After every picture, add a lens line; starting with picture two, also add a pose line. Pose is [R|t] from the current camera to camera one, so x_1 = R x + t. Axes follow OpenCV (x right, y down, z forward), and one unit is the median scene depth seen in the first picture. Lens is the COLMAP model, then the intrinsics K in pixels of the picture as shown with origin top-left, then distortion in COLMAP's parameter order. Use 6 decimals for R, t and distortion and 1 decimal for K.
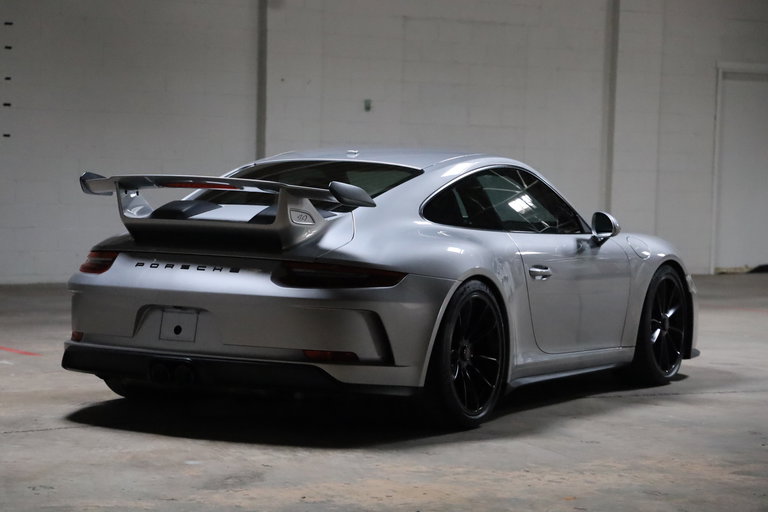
lens RADIAL K [[2014.6, 0, 384.8], [0, 2014.6, 255.3], [0, 0, 1]] dist [0.325938, 0.000000]
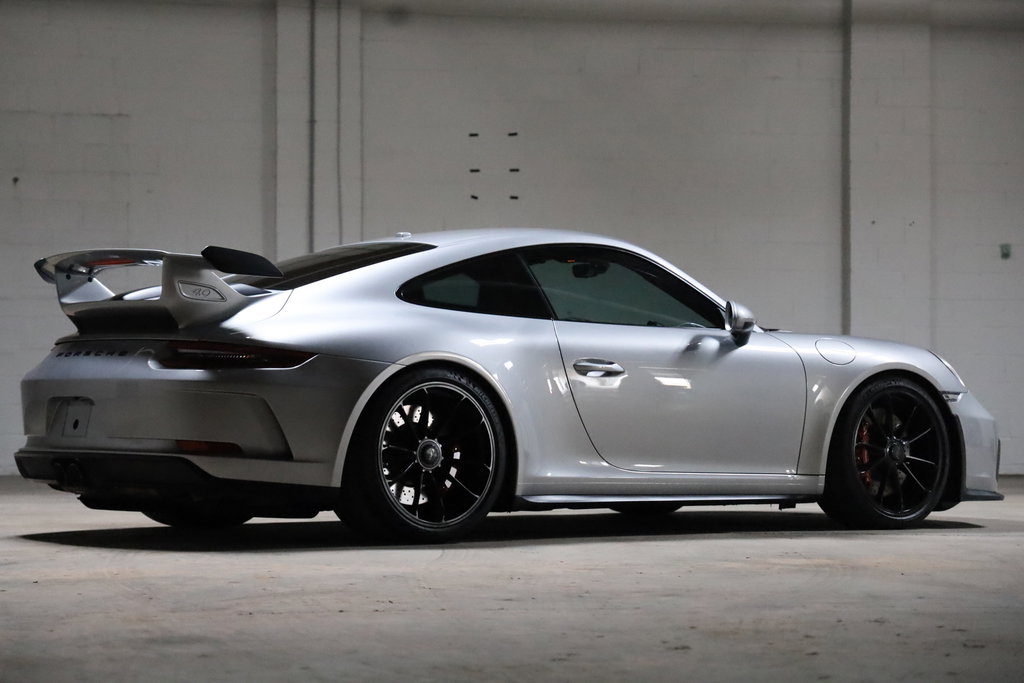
lens RADIAL K [[2519.2, 0, 510.3], [0, 2519.2, 342.6], [0, 0, 1]] dist [0.444924, 0.000000]
pose [[0.929846, -0.029592, -0.366757, 0.478767], [0.004289, 0.997565, -0.069615, 0.078983], [0.367924, 0.063158, 0.927709, 0.035988]]
